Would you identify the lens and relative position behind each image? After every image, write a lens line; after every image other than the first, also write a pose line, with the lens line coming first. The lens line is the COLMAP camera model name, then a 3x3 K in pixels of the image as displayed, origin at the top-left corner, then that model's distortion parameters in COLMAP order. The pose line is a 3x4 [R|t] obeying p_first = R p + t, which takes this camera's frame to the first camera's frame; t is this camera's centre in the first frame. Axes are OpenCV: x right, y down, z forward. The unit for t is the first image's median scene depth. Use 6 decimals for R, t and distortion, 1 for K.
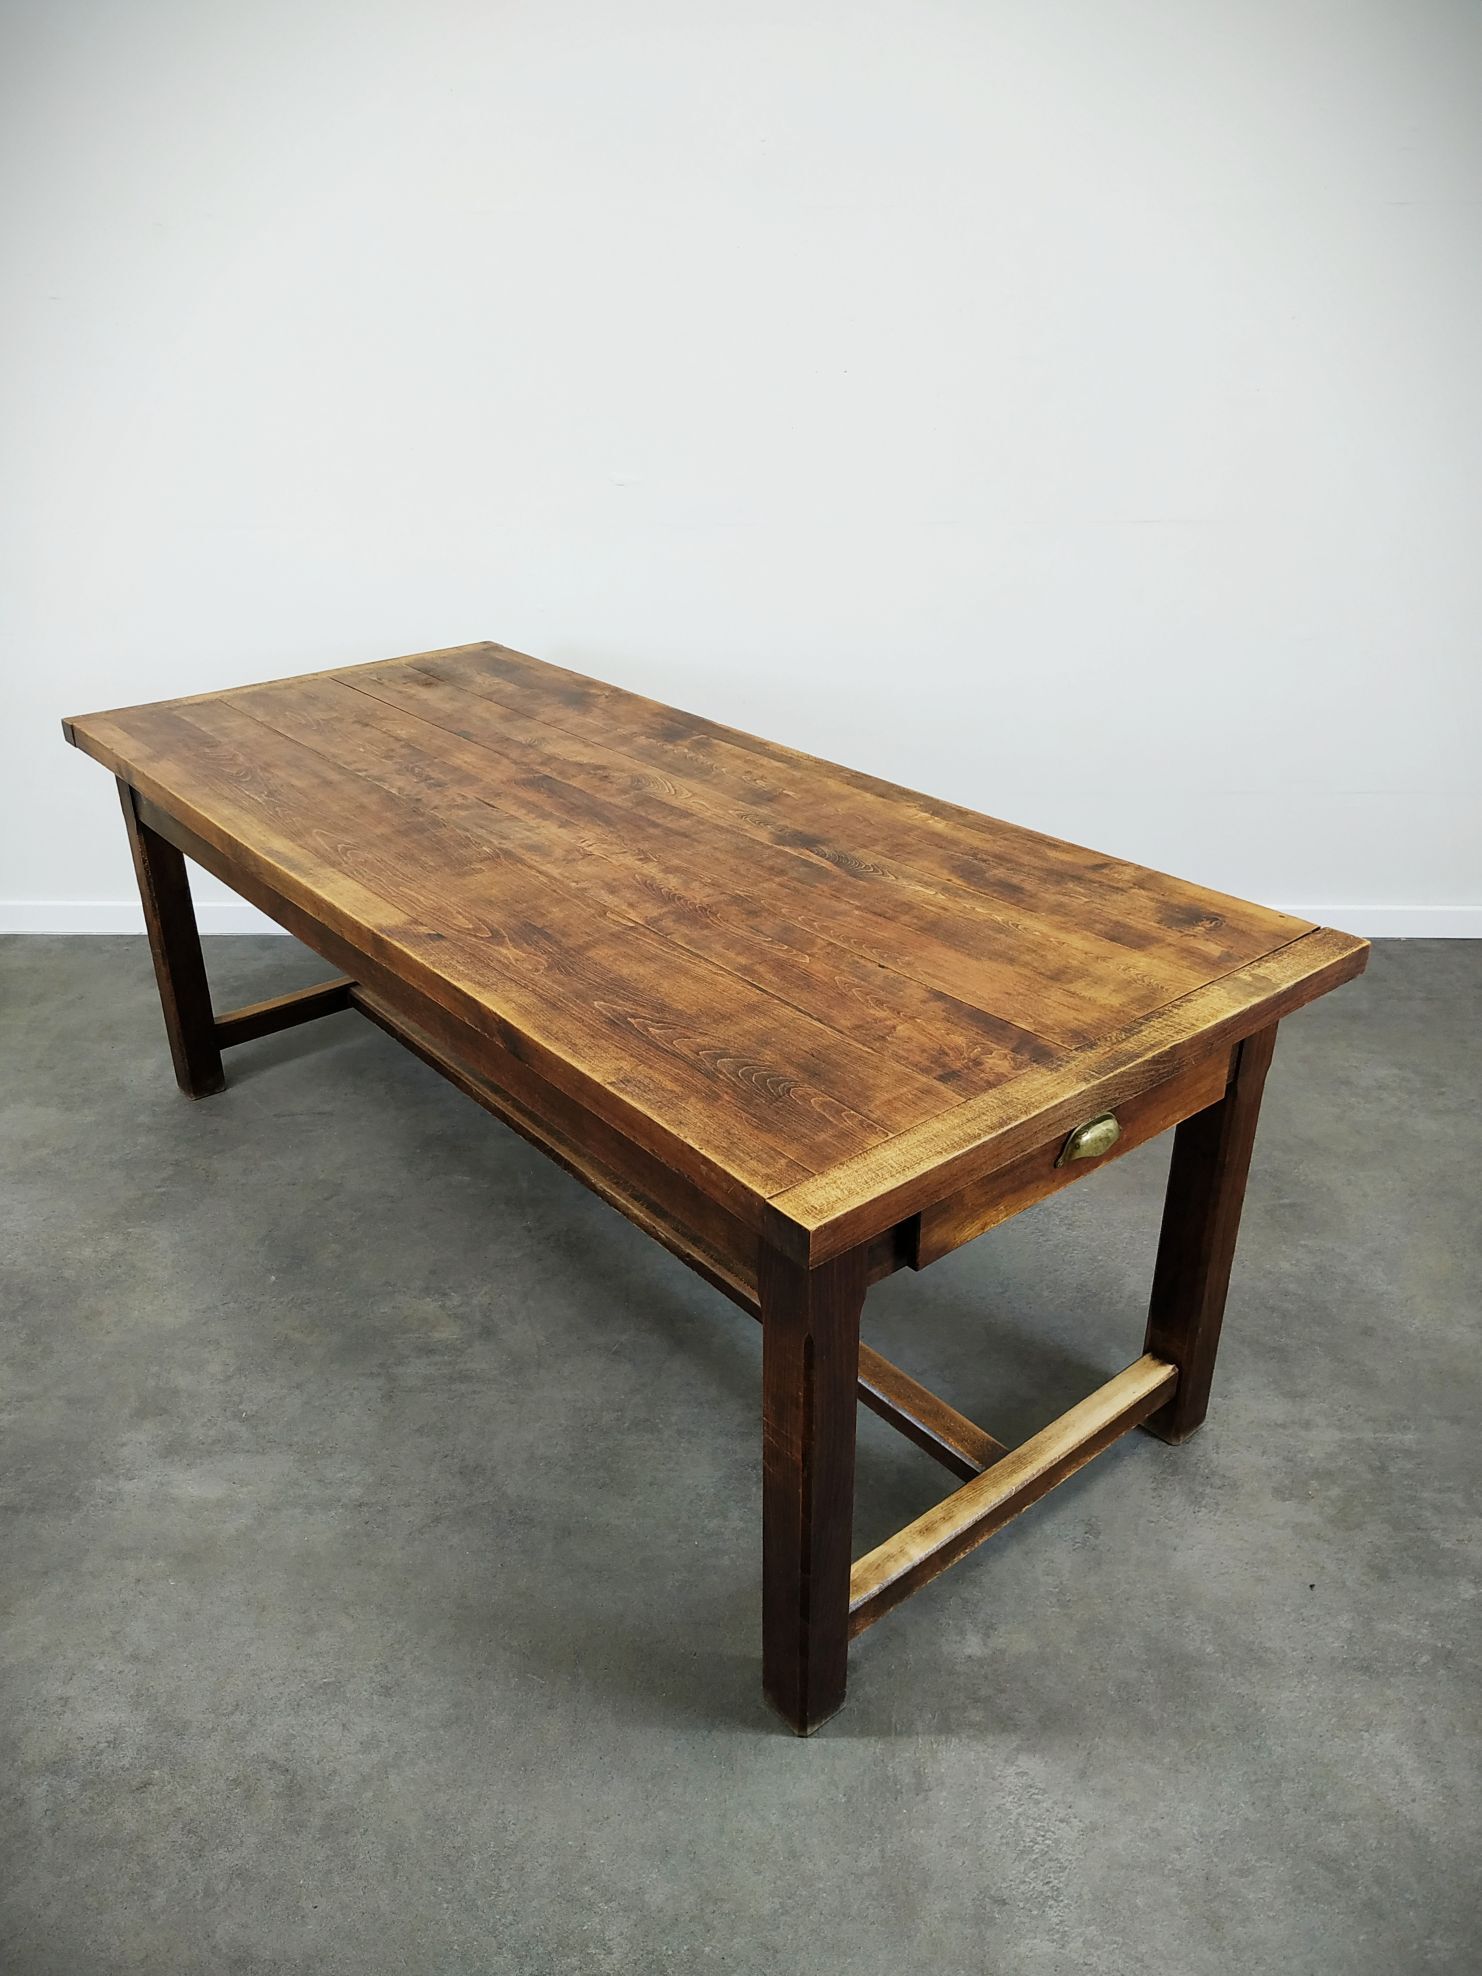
lens RADIAL K [[1429.6, 0, 740.3], [0, 1429.6, 981.2], [0, 0, 1]] dist [-0.004978, -0.000011]
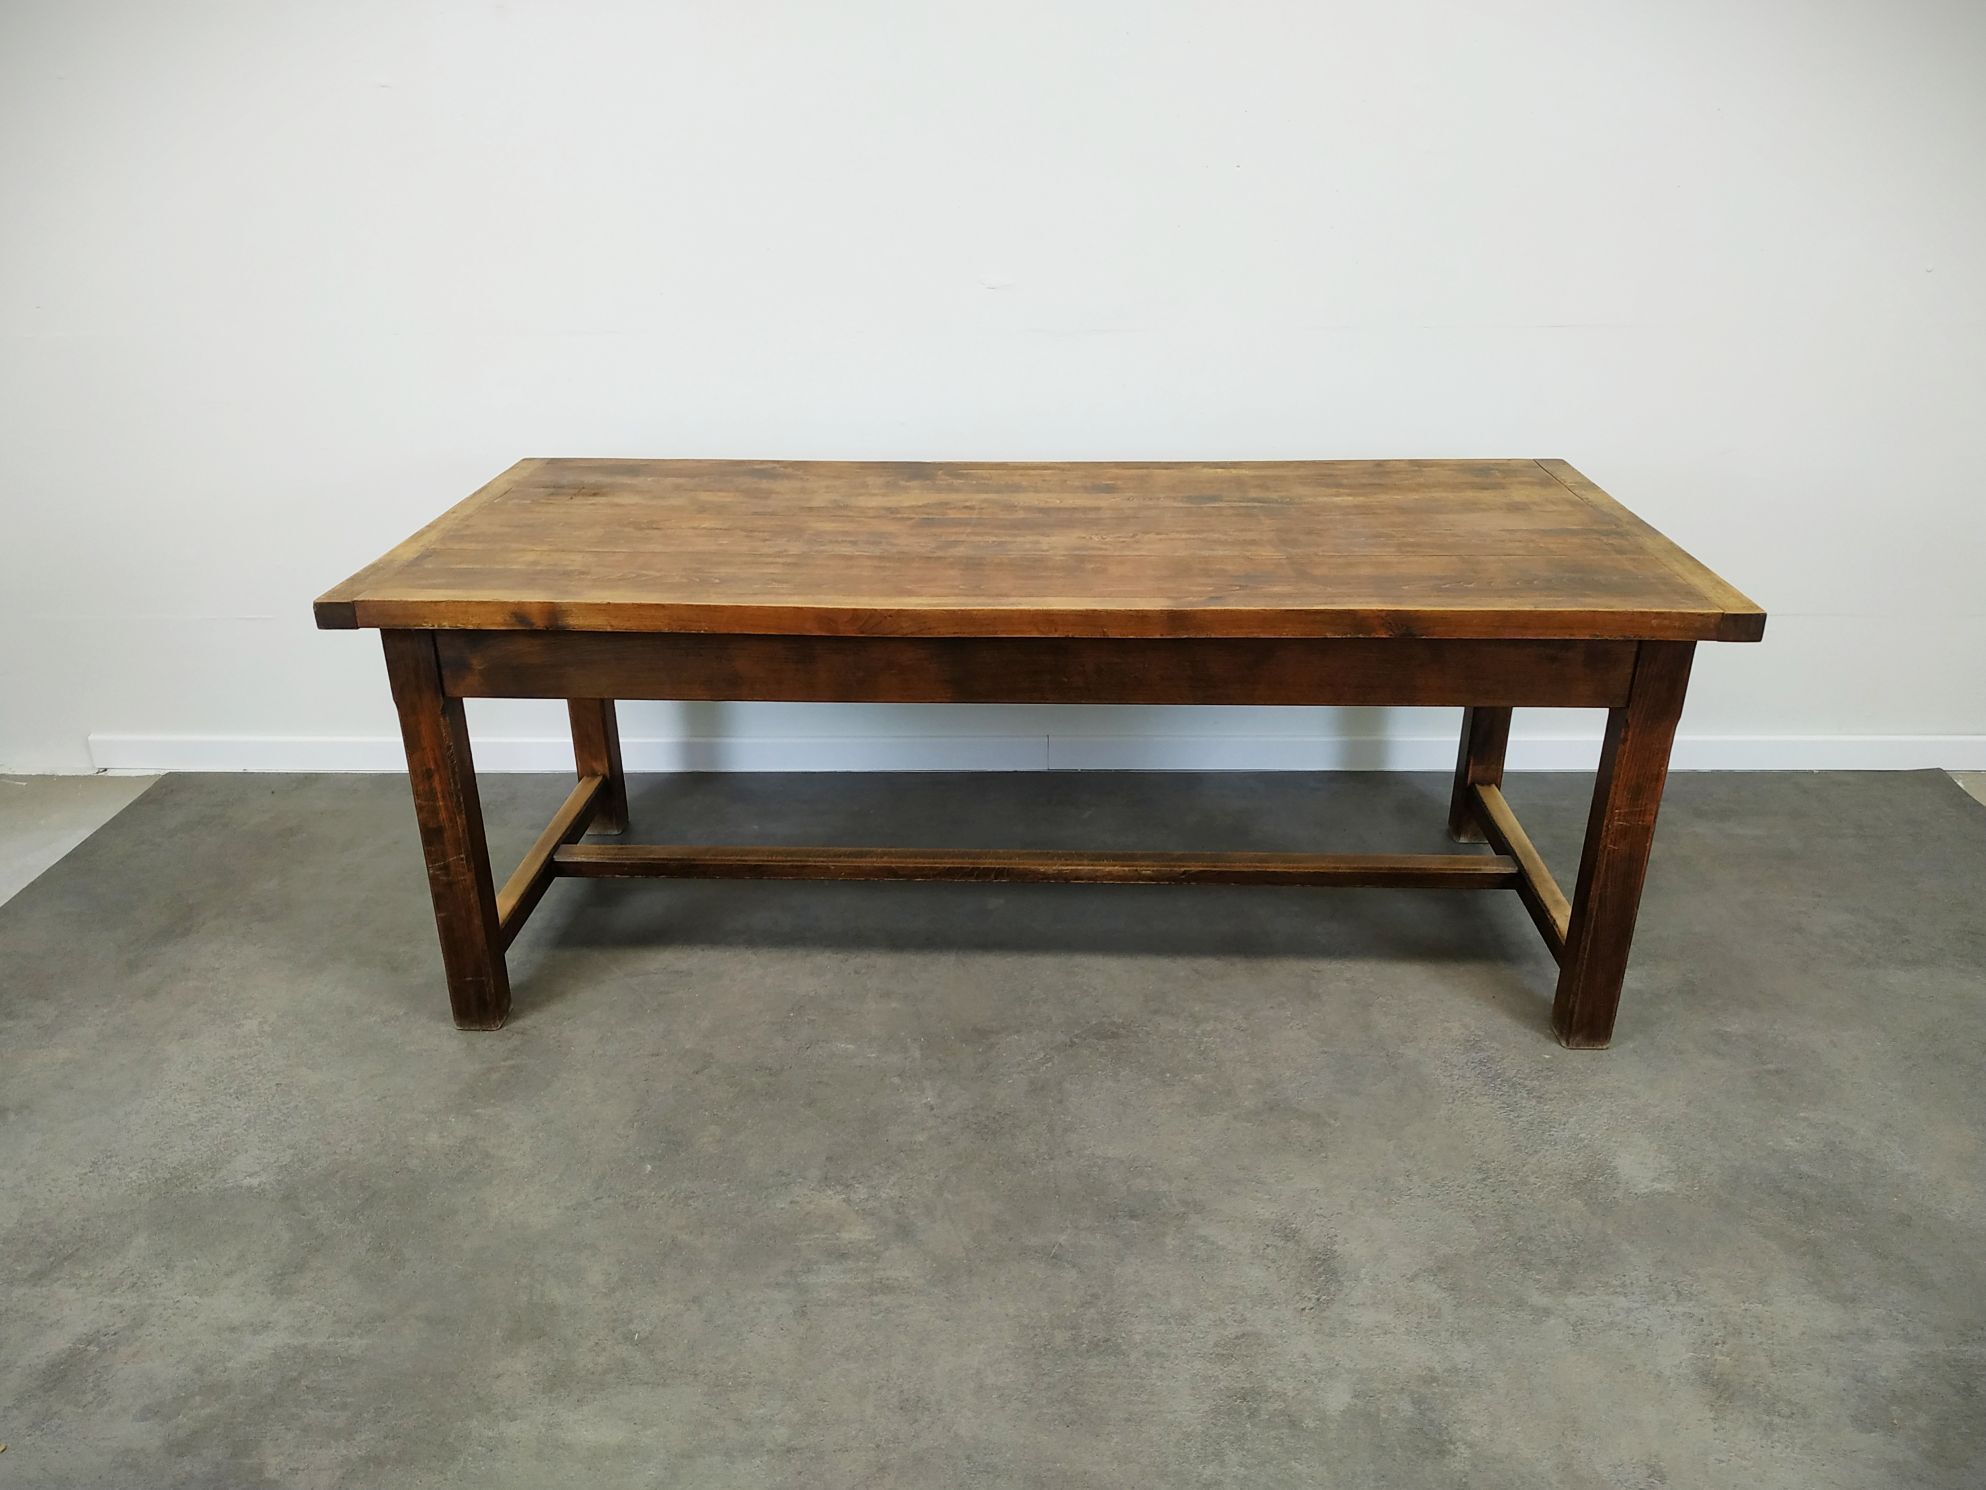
lens RADIAL K [[1388.3, 0, 984.8], [0, 1388.3, 680.6], [0, 0, 1]] dist [0.057296, 0.000278]
pose [[0.675804, -0.279410, 0.682070, -1.070192], [0.333879, 0.941029, 0.054681, -0.088058], [-0.657126, 0.190775, 0.729240, 0.289085]]
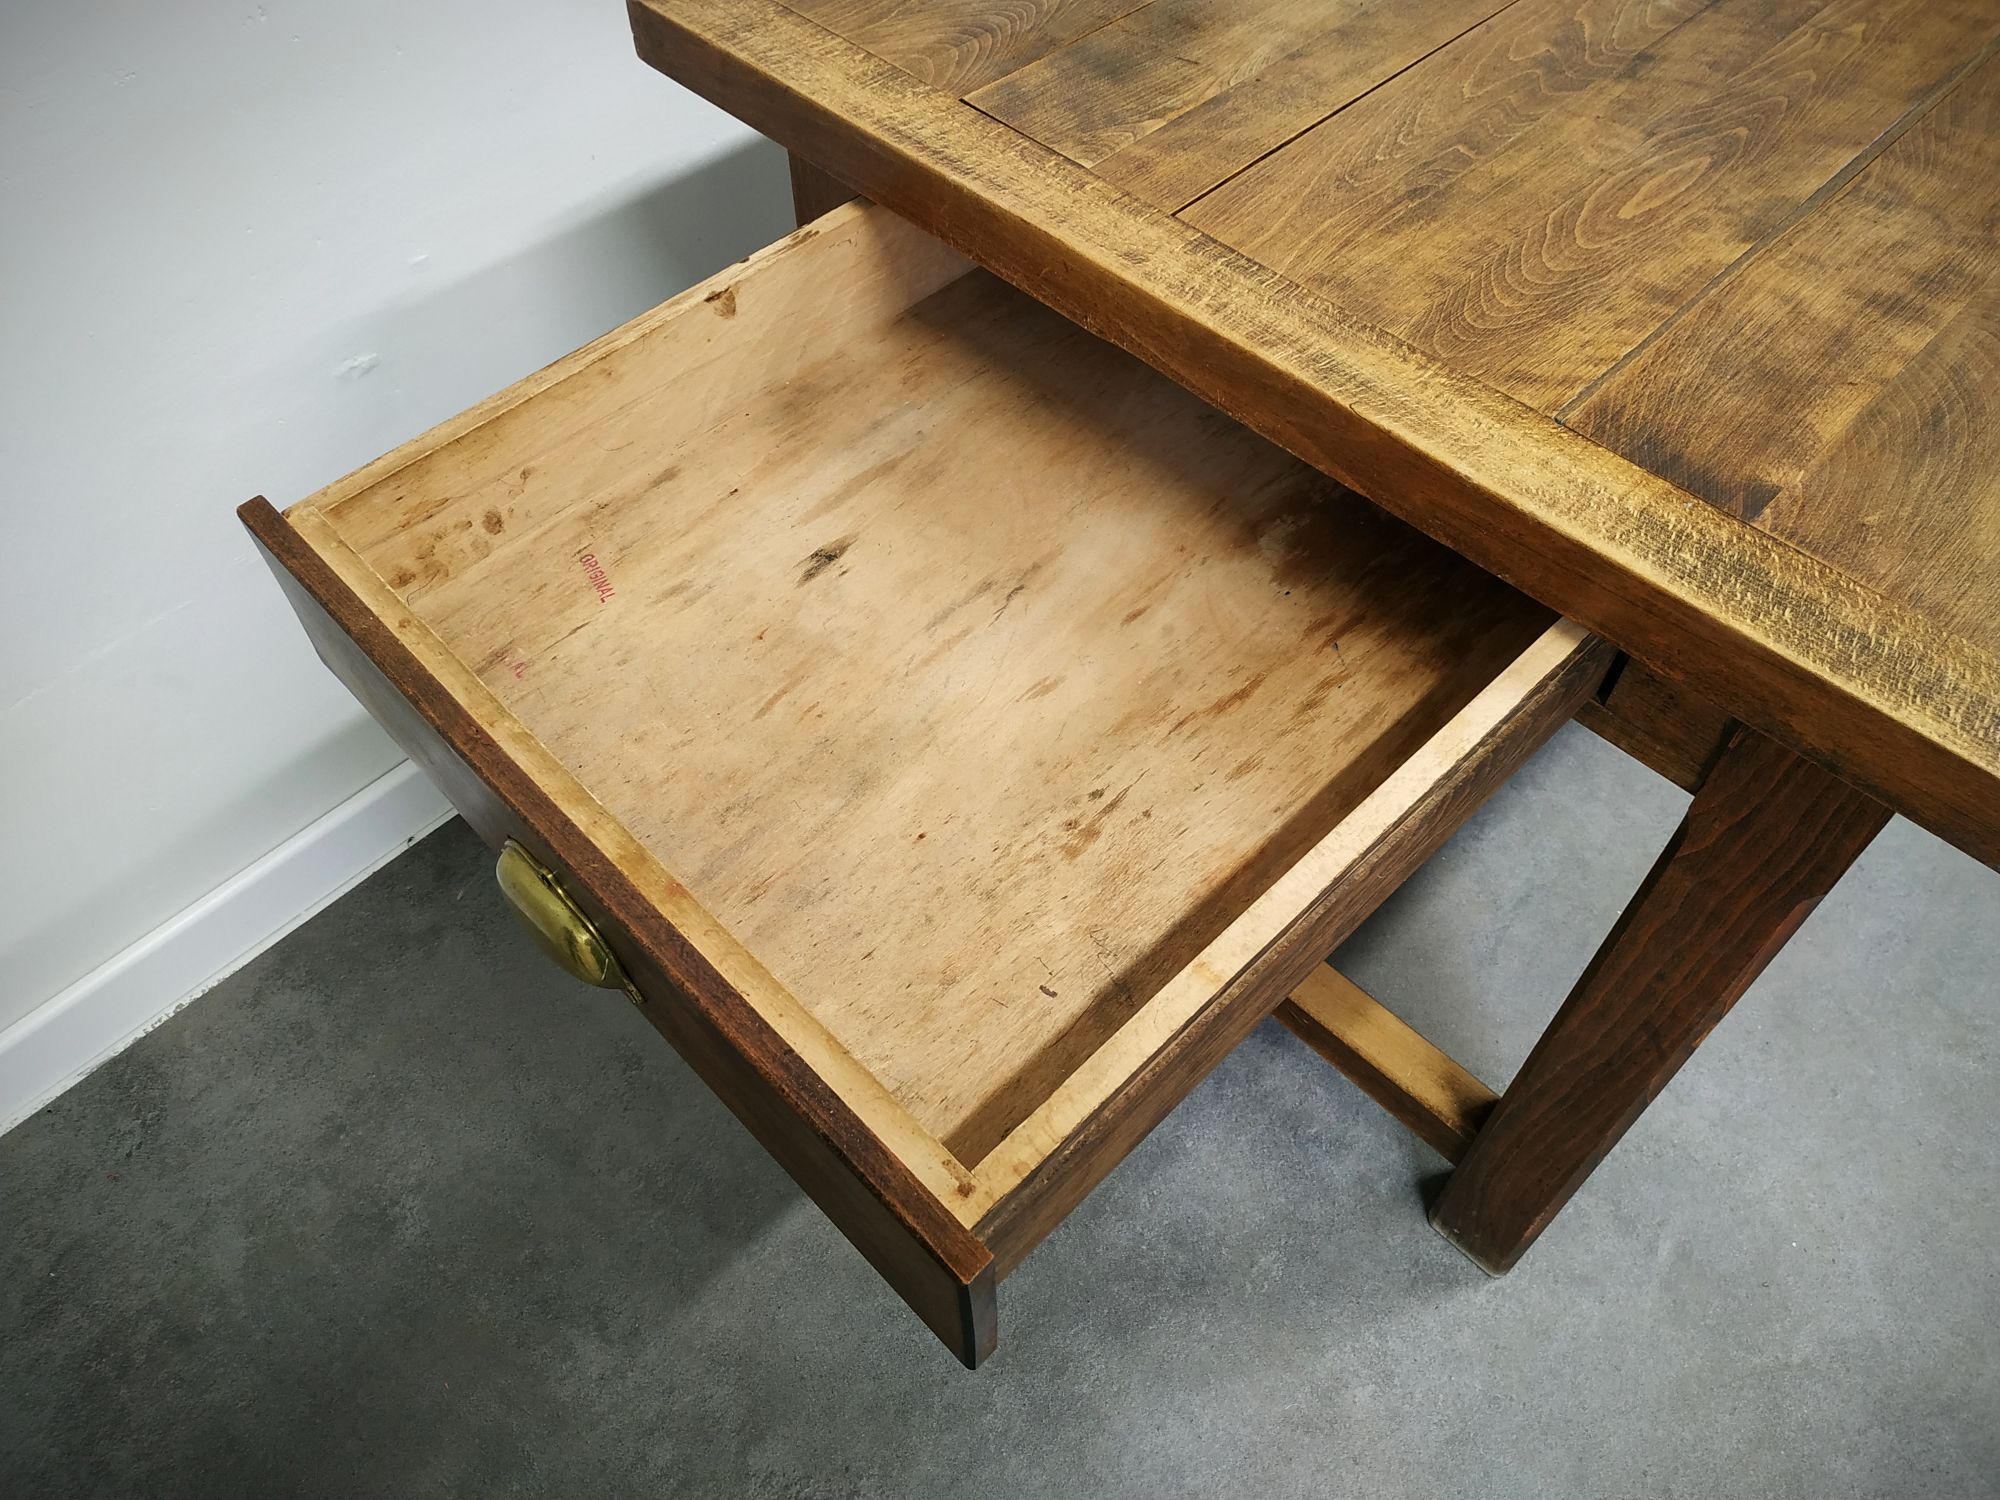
lens RADIAL K [[1448.9, 0, 1009.2], [0, 1448.9, 768.2], [0, 0, 1]] dist [0.038248, -0.084501]
pose [[-0.087961, -0.796091, 0.598750, -0.809324], [0.440419, 0.508058, 0.740209, -0.570985], [-0.893473, 0.328810, 0.305924, 1.505651]]
